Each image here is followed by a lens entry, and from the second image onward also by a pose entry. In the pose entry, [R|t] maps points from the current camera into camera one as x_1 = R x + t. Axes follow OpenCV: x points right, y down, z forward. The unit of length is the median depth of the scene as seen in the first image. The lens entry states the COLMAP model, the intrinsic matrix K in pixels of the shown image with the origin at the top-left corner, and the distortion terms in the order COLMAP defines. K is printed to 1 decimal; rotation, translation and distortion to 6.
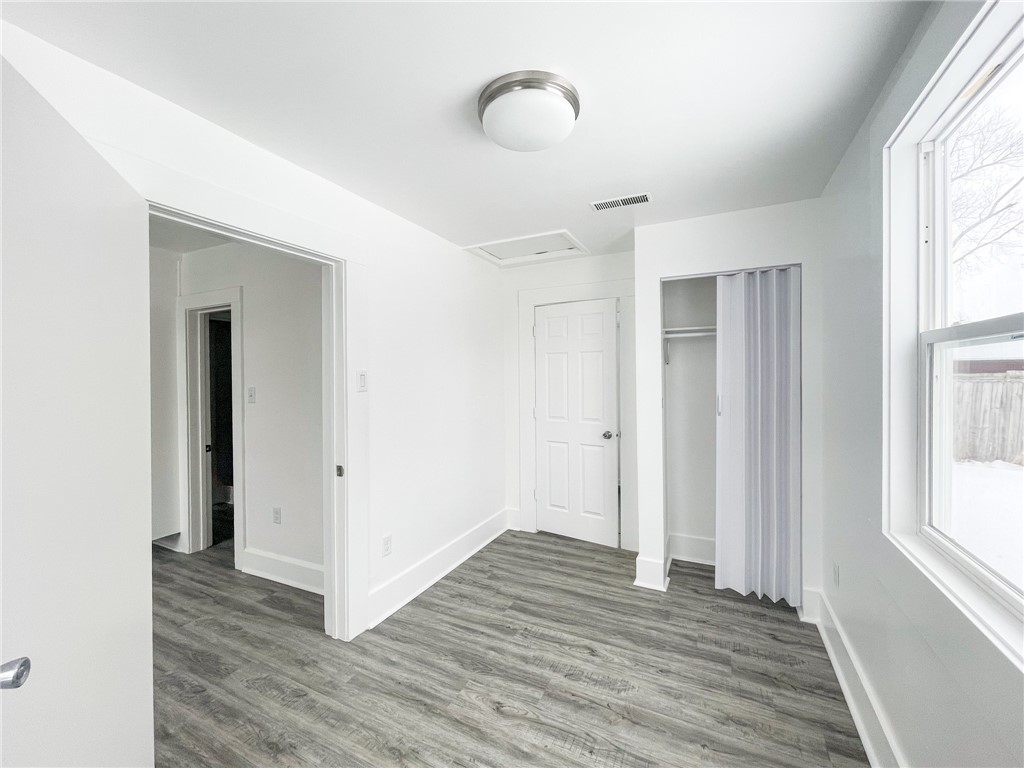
lens RADIAL K [[430.8, 0, 510.5], [0, 430.8, 395.2], [0, 0, 1]] dist [0.000109, 0.000950]
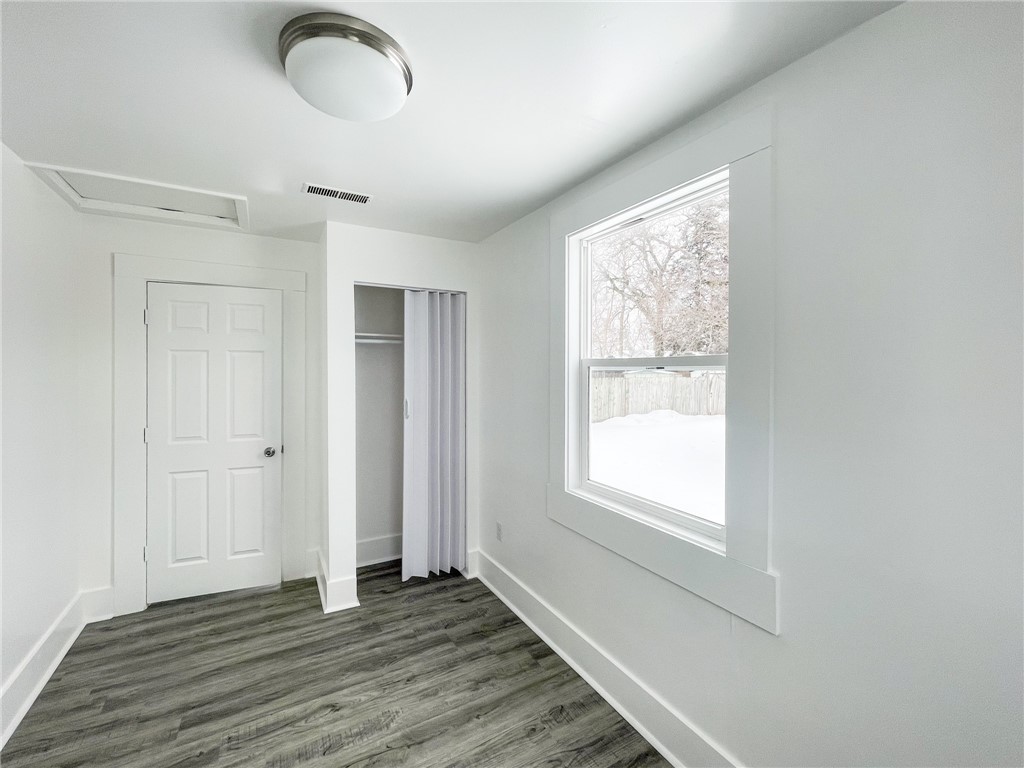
lens RADIAL K [[436.3, 0, 512.0], [0, 436.3, 384.0], [0, 0, 1]] dist [-0.000131, 0.001032]
pose [[0.556806, -0.016569, 0.830477, -0.287865], [0.030013, 0.999549, -0.000180, -0.033772], [-0.830100, 0.025025, 0.557053, 0.180757]]
